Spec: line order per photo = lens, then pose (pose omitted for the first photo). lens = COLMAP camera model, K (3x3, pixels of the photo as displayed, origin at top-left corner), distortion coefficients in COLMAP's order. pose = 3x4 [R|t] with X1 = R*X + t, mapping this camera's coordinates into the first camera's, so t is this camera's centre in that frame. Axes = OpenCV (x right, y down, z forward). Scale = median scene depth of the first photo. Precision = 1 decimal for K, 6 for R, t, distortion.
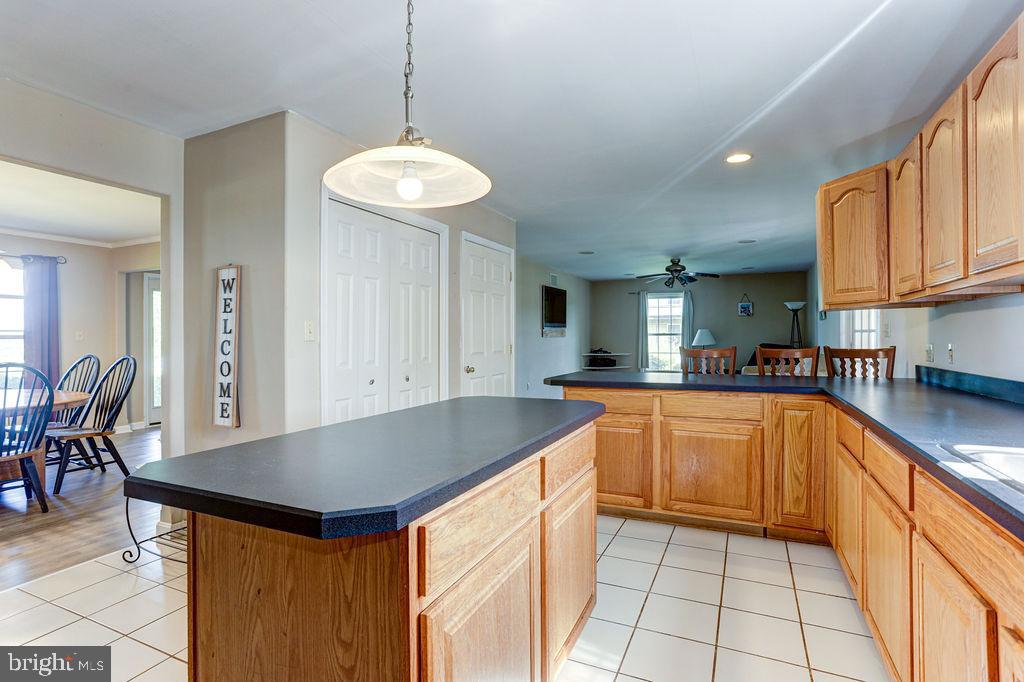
lens RADIAL K [[501.7, 0, 506.8], [0, 501.7, 337.1], [0, 0, 1]] dist [-0.004941, -0.000182]
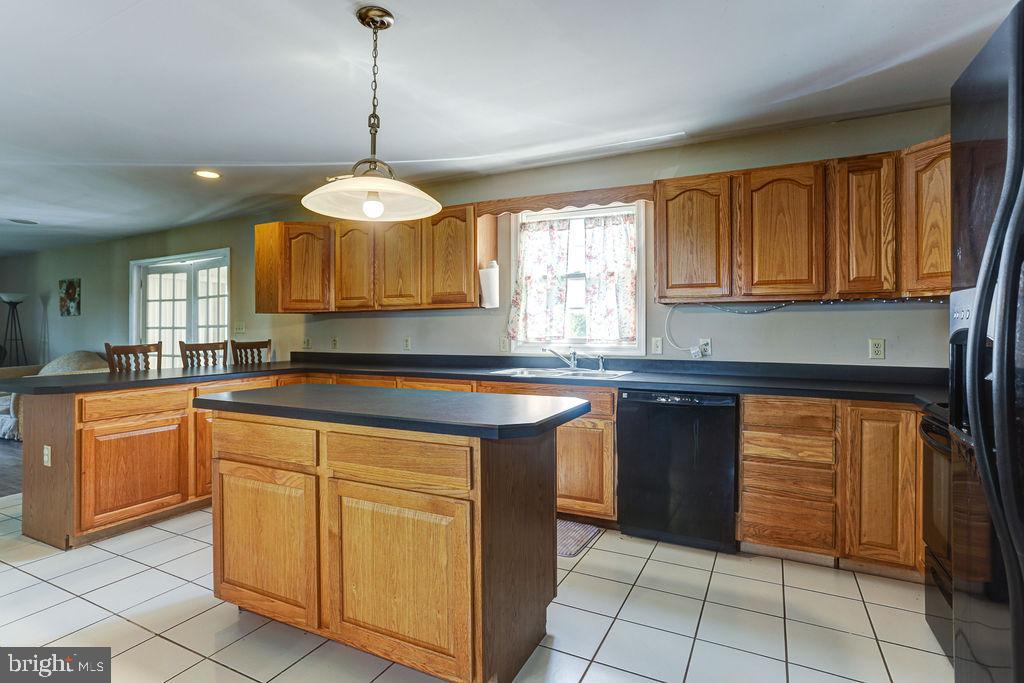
lens RADIAL K [[501.7, 0, 508.1], [0, 501.7, 336.4], [0, 0, 1]] dist [-0.004941, -0.000182]
pose [[0.035547, -0.002400, 0.999365, -0.651182], [0.002097, 0.999995, 0.002327, 0.008273], [-0.999366, 0.002013, 0.035552, 0.288783]]
